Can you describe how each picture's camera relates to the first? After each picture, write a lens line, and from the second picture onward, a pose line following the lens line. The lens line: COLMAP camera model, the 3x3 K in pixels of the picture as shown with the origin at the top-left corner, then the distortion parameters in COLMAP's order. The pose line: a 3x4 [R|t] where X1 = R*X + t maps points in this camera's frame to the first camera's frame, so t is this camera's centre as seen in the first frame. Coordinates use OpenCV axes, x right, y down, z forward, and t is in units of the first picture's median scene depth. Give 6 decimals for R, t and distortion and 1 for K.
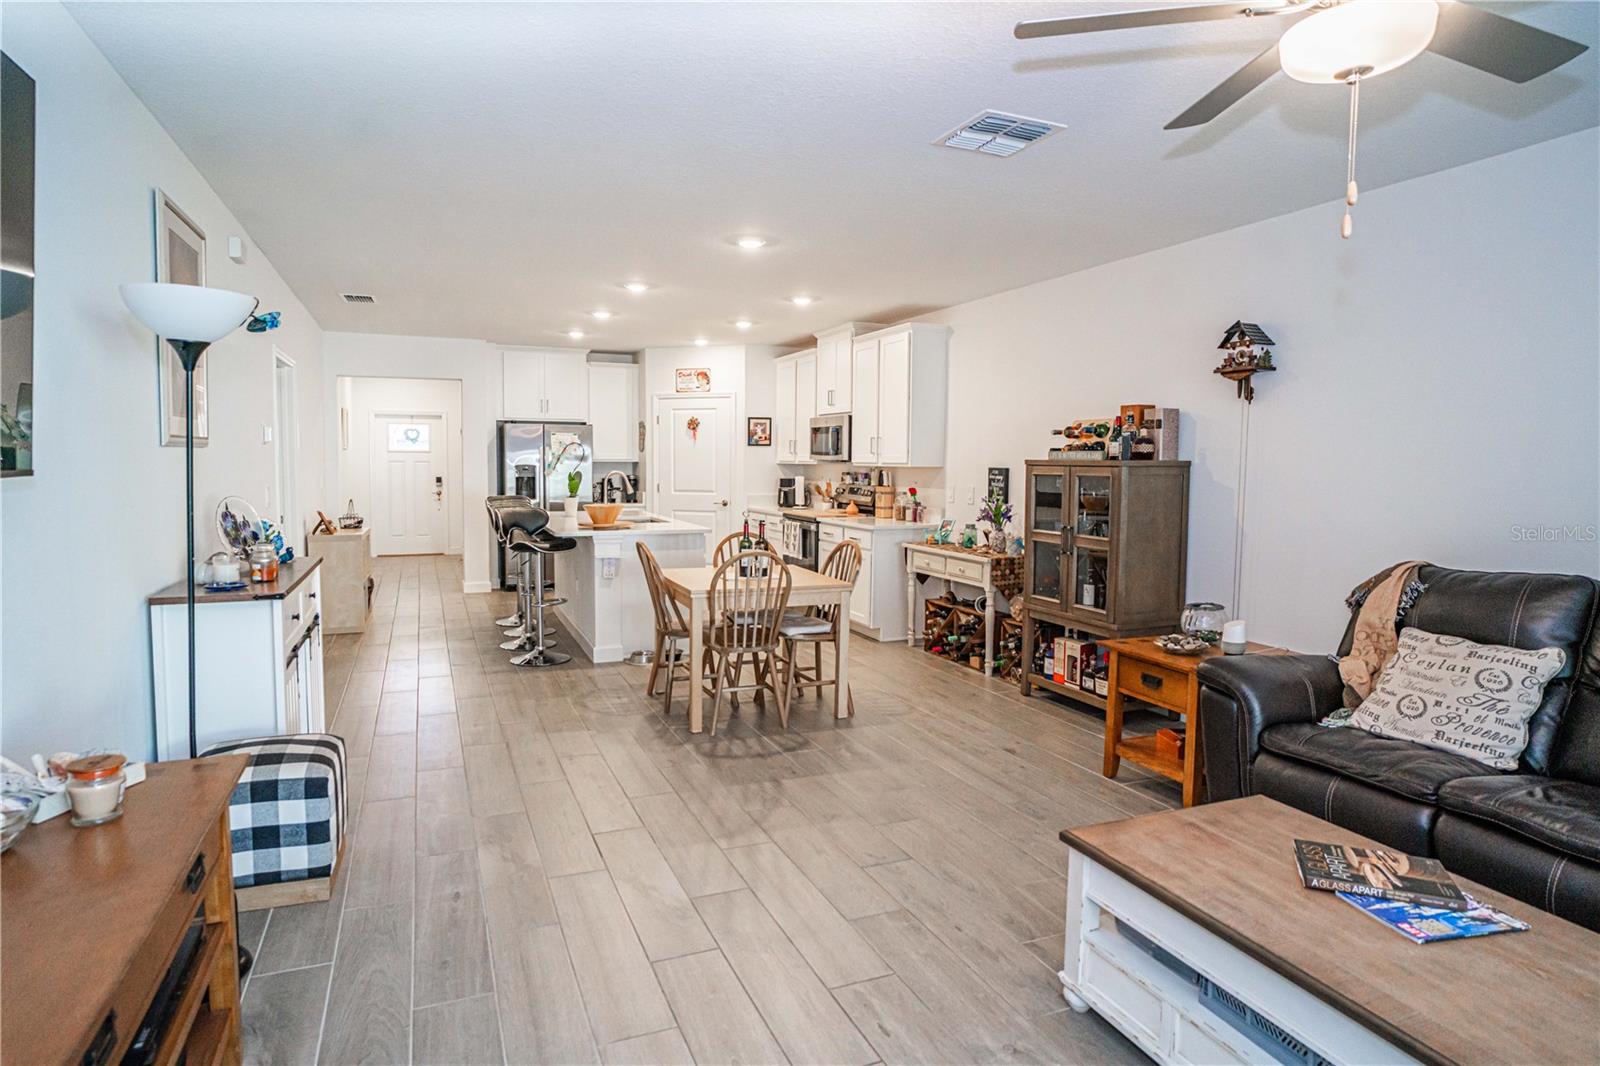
lens RADIAL K [[877.8, 0, 785.1], [0, 877.8, 524.4], [0, 0, 1]] dist [-0.031998, 0.014957]
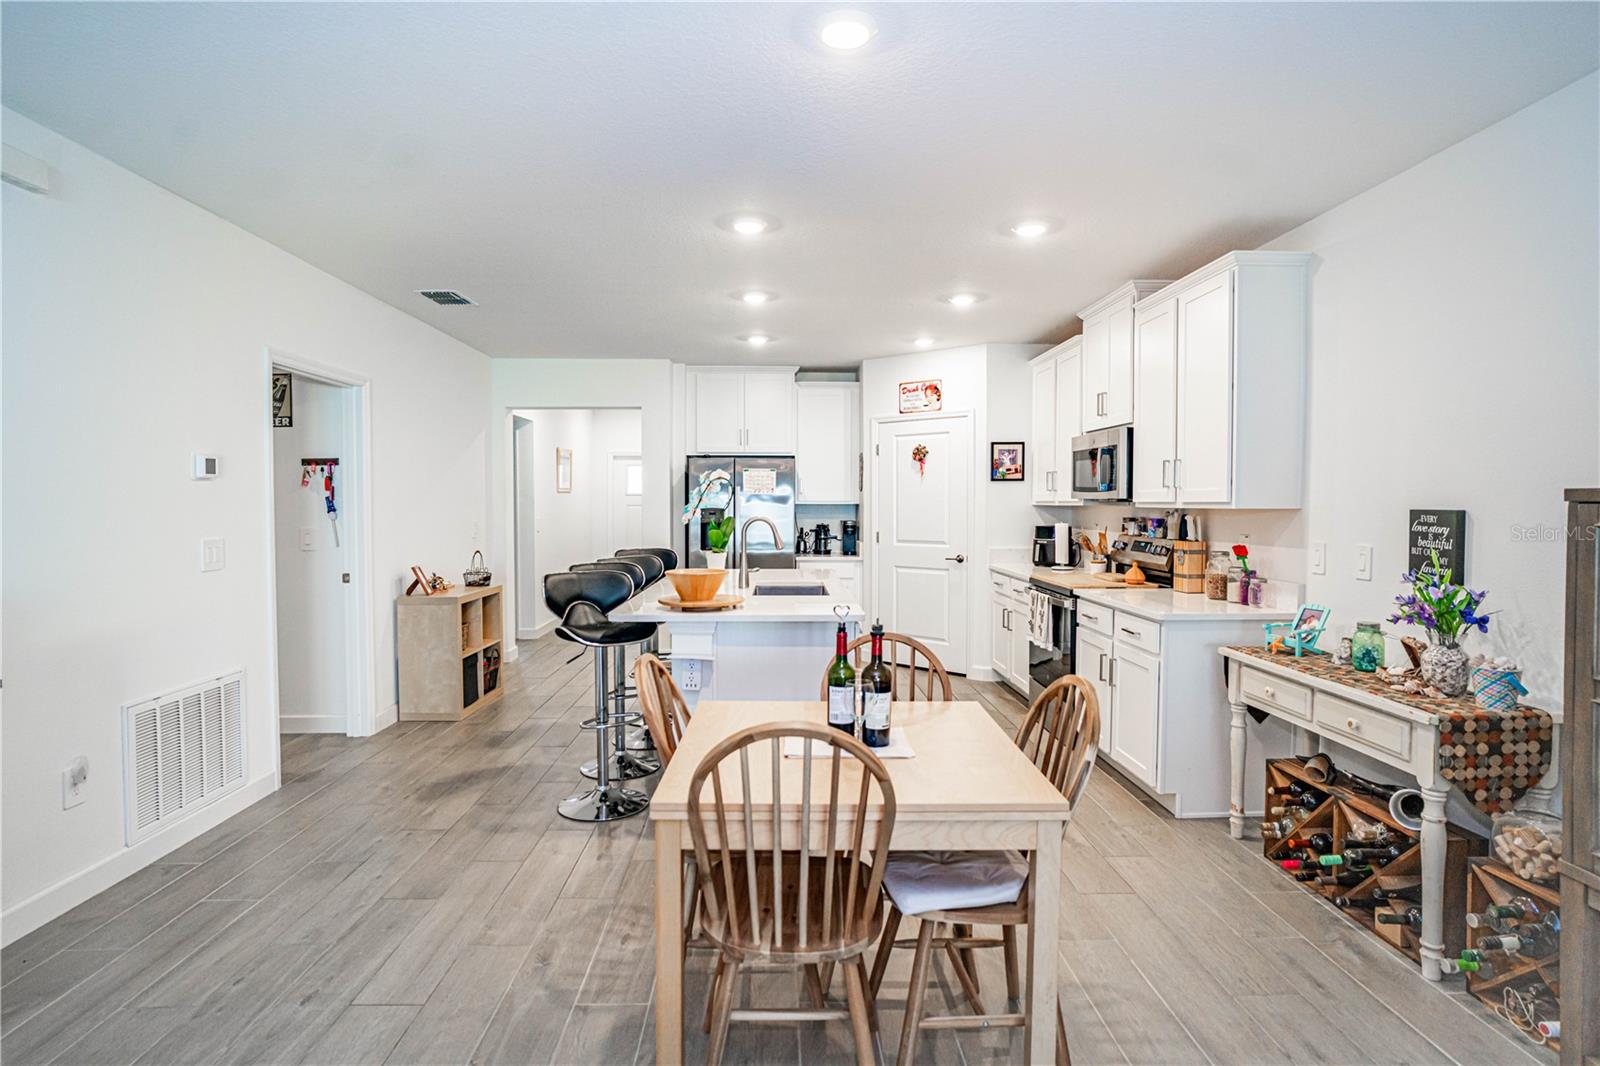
lens RADIAL K [[828.8, 0, 794.1], [0, 828.8, 527.3], [0, 0, 1]] dist [-0.043003, 0.024744]
pose [[0.936669, 0.002956, -0.350205, 0.066950], [-0.018663, 0.998965, -0.041483, -0.028873], [0.349720, 0.045391, 0.935754, 0.443669]]
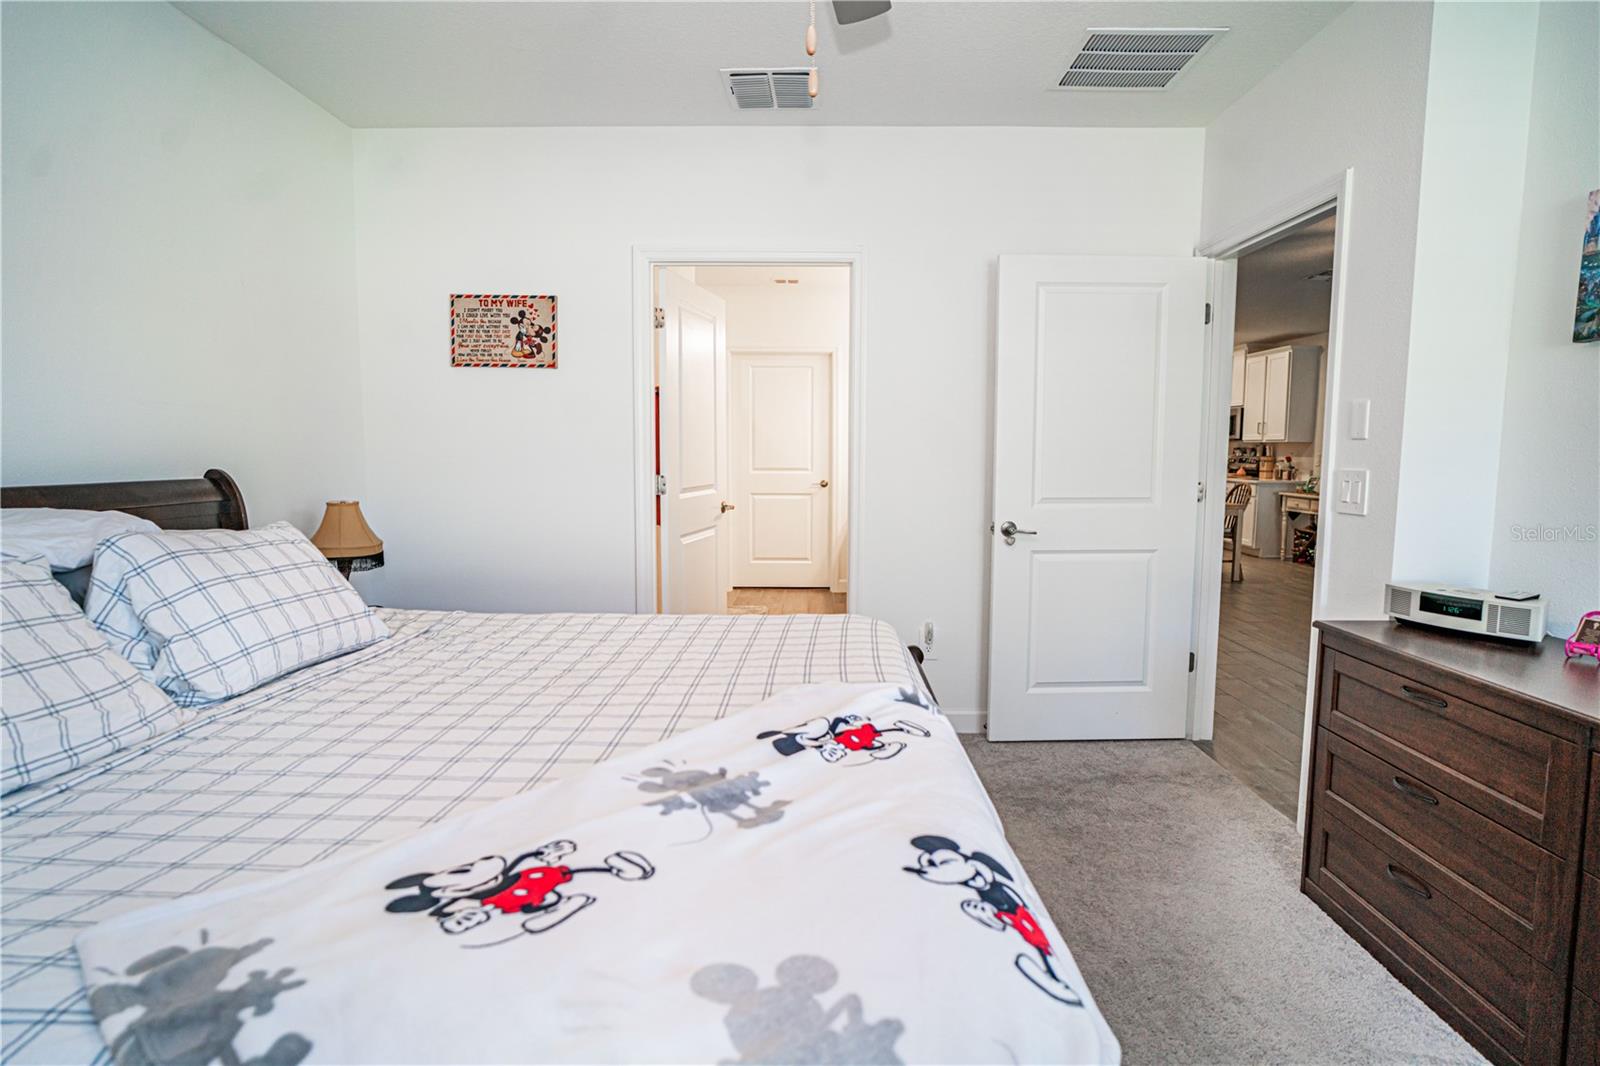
lens RADIAL K [[828.8, 0, 793.5], [0, 828.8, 534.1], [0, 0, 1]] dist [-0.043003, 0.024744]
pose [[0.917438, 0.037181, -0.396138, -0.075606], [-0.025822, 0.999089, 0.033971, 0.070589], [0.397040, -0.020937, 0.917562, -0.658109]]
